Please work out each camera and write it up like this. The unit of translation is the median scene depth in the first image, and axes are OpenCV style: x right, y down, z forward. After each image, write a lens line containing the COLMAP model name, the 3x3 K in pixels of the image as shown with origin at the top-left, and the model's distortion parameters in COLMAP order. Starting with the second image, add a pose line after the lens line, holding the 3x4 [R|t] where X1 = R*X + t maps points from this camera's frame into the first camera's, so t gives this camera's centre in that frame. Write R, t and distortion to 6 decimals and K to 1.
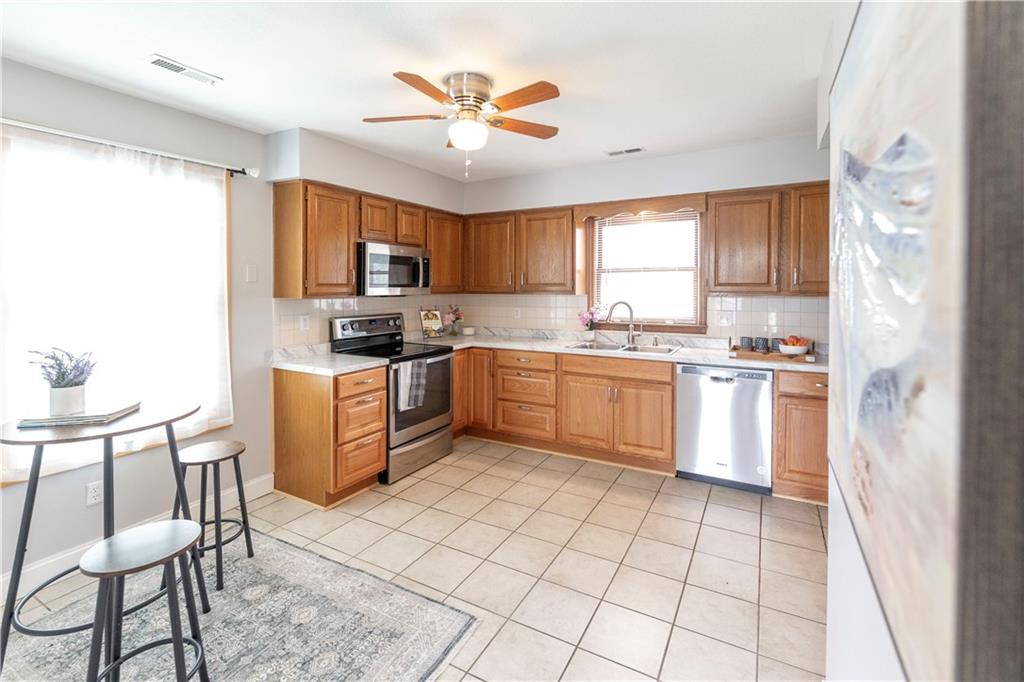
lens RADIAL K [[450.3, 0, 505.7], [0, 450.3, 296.0], [0, 0, 1]] dist [0.000834, 0.001079]
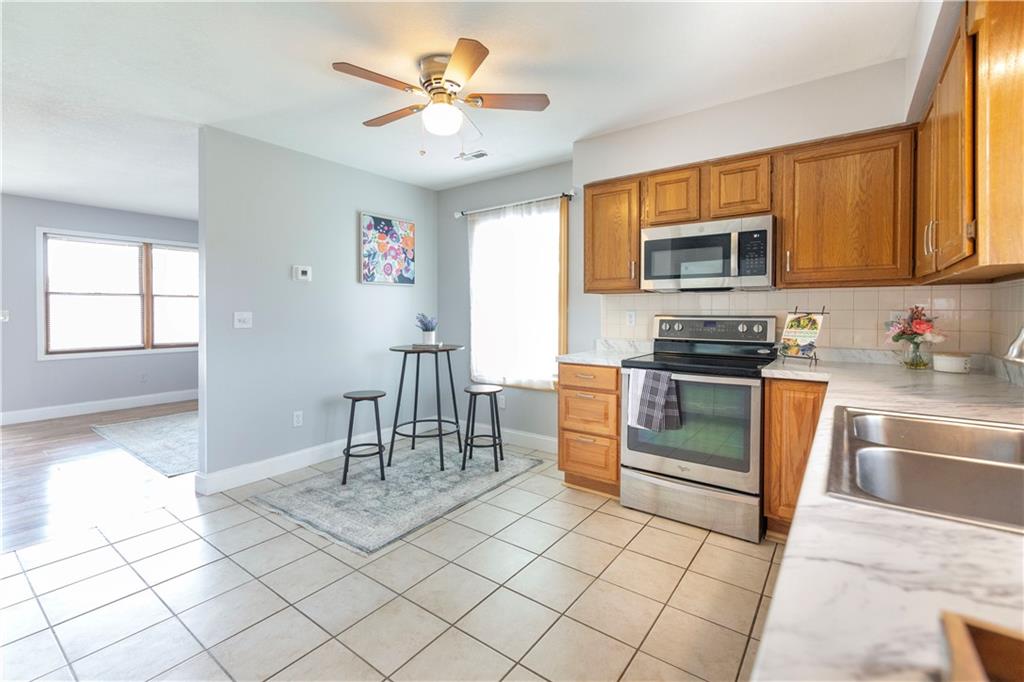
lens RADIAL K [[450.3, 0, 515.8], [0, 450.3, 317.0], [0, 0, 1]] dist [0.000834, 0.001079]
pose [[-0.109796, 0.014642, -0.993846, 0.545584], [-0.018435, 0.999689, 0.016764, 0.038927], [0.993783, 0.020163, -0.109492, 0.779212]]
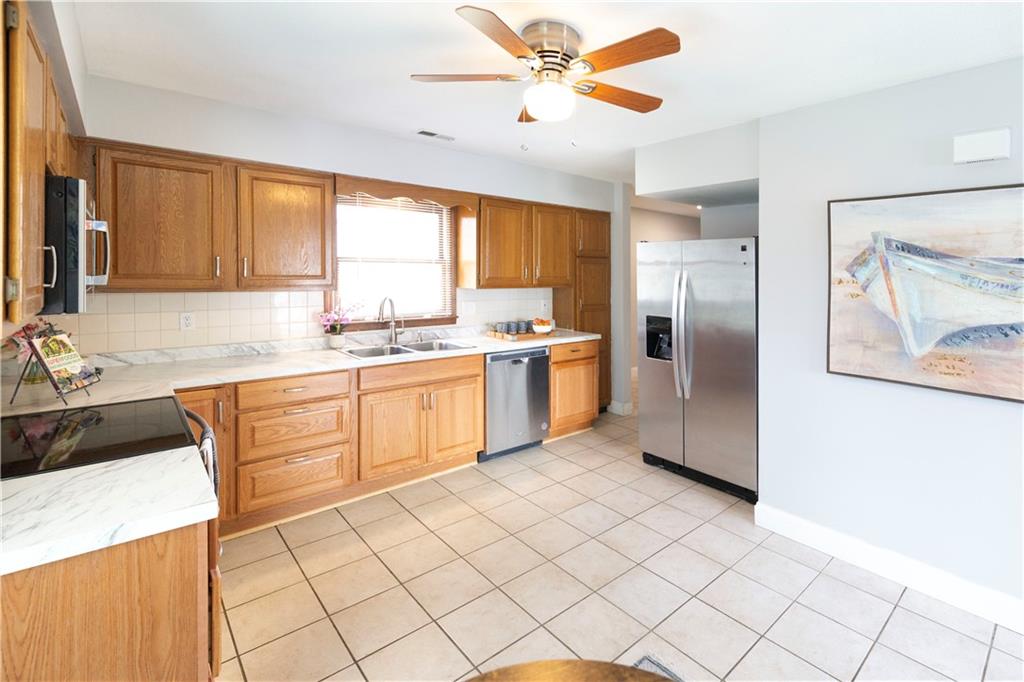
lens RADIAL K [[476.3, 0, 521.9], [0, 476.3, 264.4], [0, 0, 1]] dist [0.017301, 0.000007]
pose [[0.339302, 0.017437, 0.940516, -0.575757], [0.000608, 0.999824, -0.018756, -0.035590], [-0.940677, 0.006936, 0.339232, 0.472570]]
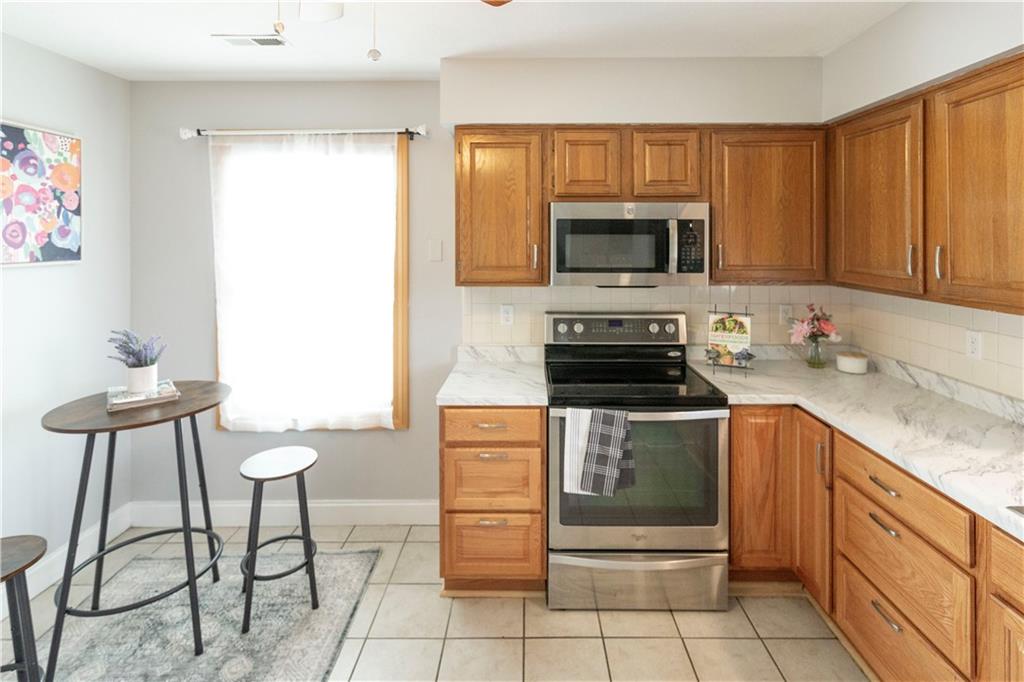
lens RADIAL K [[499.7, 0, 526.2], [0, 499.7, 241.3], [0, 0, 1]] dist [0.003647, 0.000357]
pose [[0.502209, 0.004919, -0.864732, 0.260018], [-0.018346, 0.999819, -0.004968, -0.054654], [0.864552, 0.018360, 0.502208, 0.558162]]
